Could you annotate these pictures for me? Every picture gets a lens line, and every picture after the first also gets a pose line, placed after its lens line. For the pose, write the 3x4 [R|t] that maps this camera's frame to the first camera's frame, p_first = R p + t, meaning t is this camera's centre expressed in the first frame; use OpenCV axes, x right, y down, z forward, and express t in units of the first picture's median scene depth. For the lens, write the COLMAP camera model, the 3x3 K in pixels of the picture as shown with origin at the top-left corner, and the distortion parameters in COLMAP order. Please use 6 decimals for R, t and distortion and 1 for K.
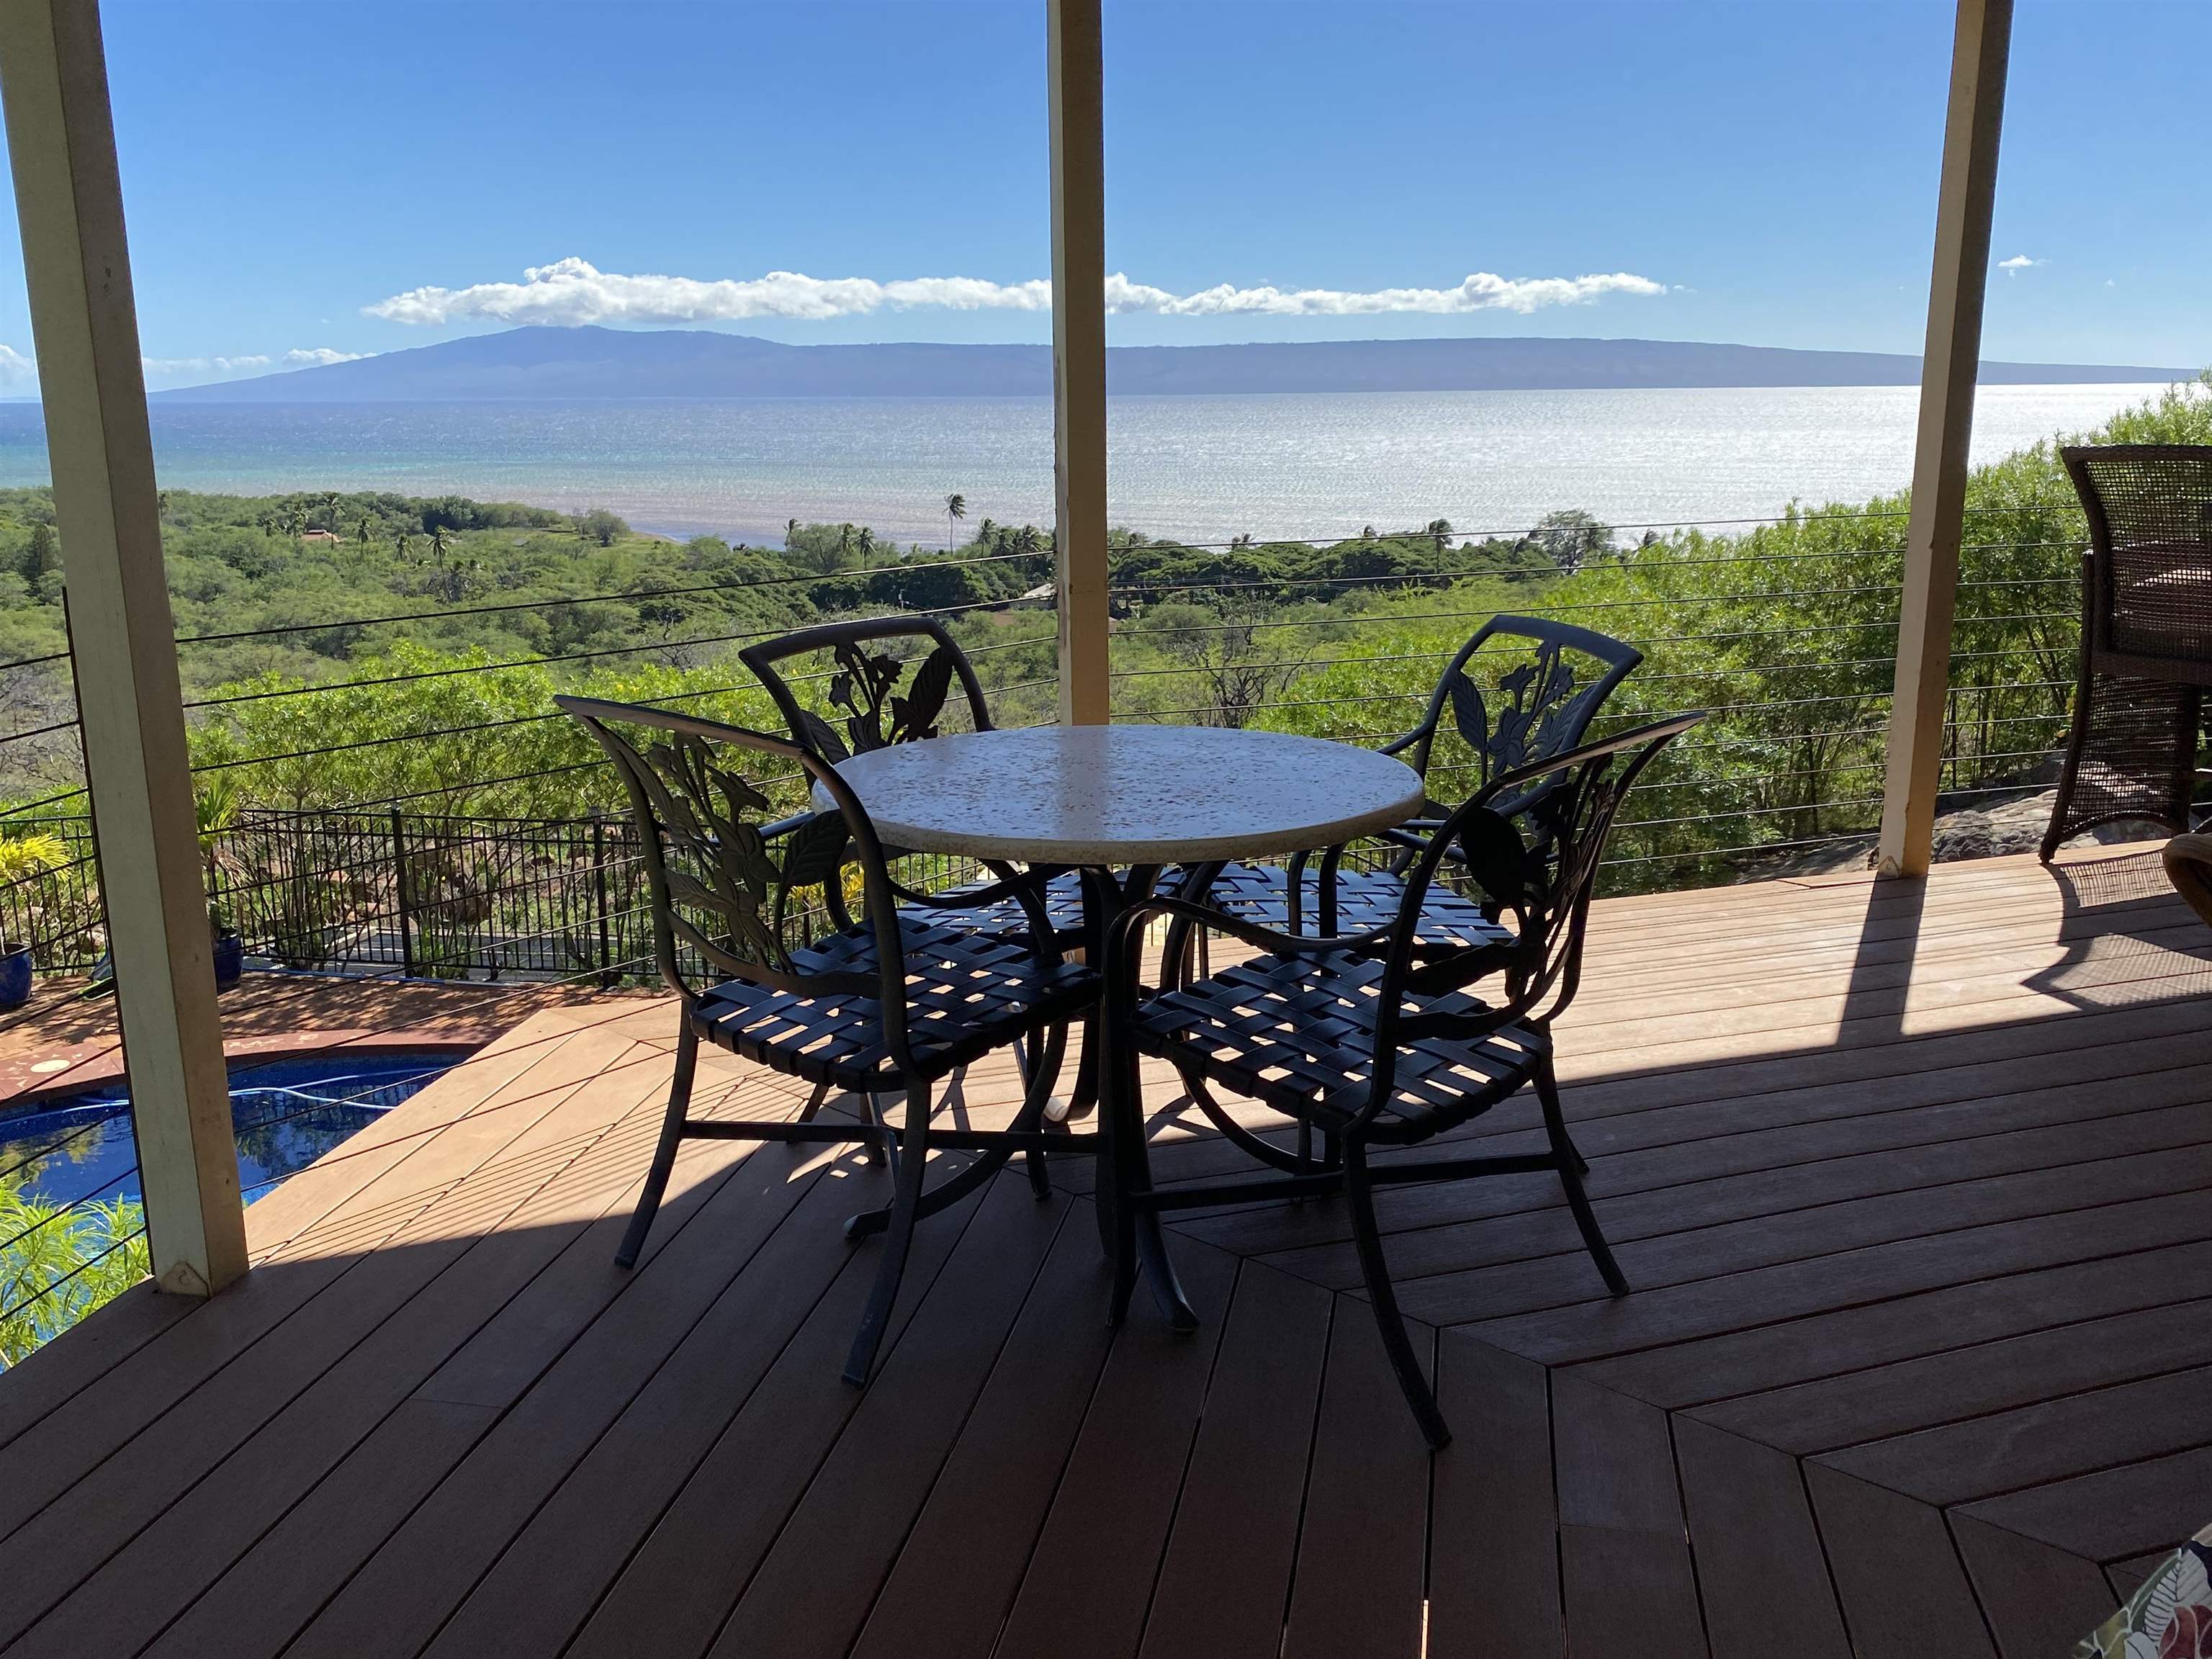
lens RADIAL K [[1787.1, 0, 1106.0], [0, 1787.1, 829.5], [0, 0, 1]] dist [0.141285, -0.353822]
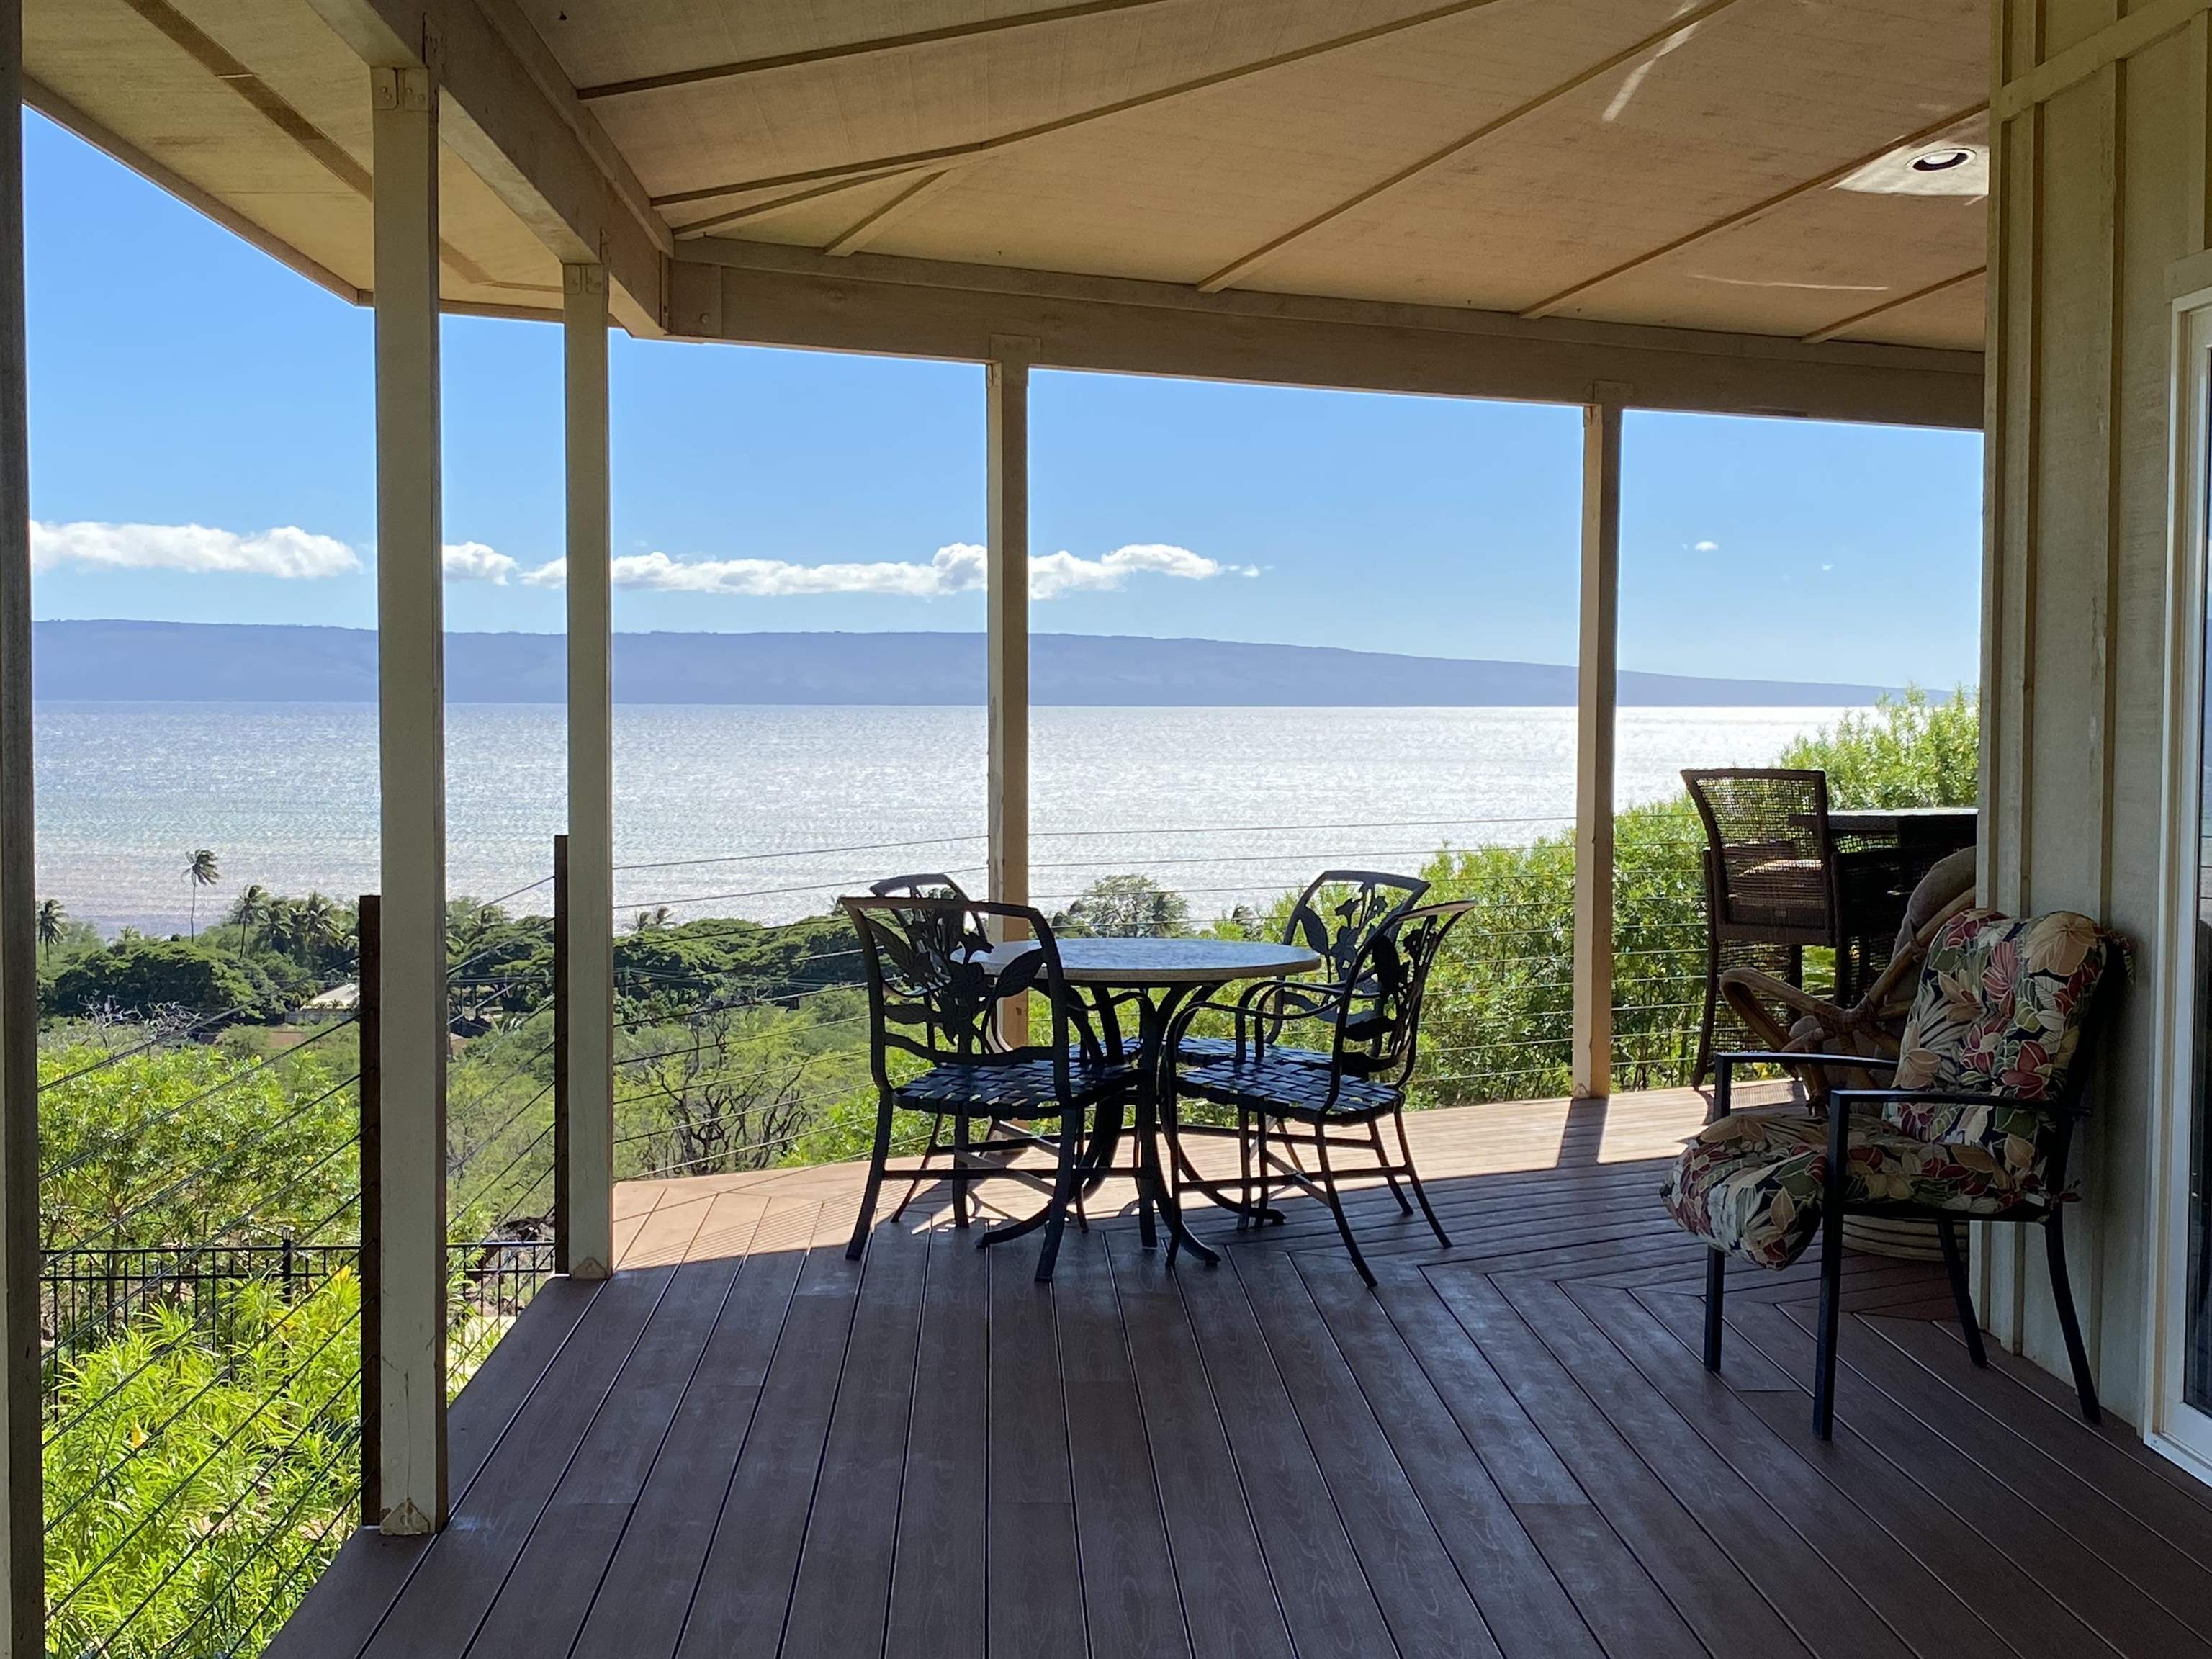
lens RADIAL K [[2871.0, 0, 1106.0], [0, 2871.0, 829.5], [0, 0, 1]] dist [0.002231, -0.017351]
pose [[0.968618, 0.003432, 0.248531, -0.069415], [0.044518, 0.981340, -0.187054, 0.035943], [-0.244536, 0.192248, 0.950391, -0.154064]]
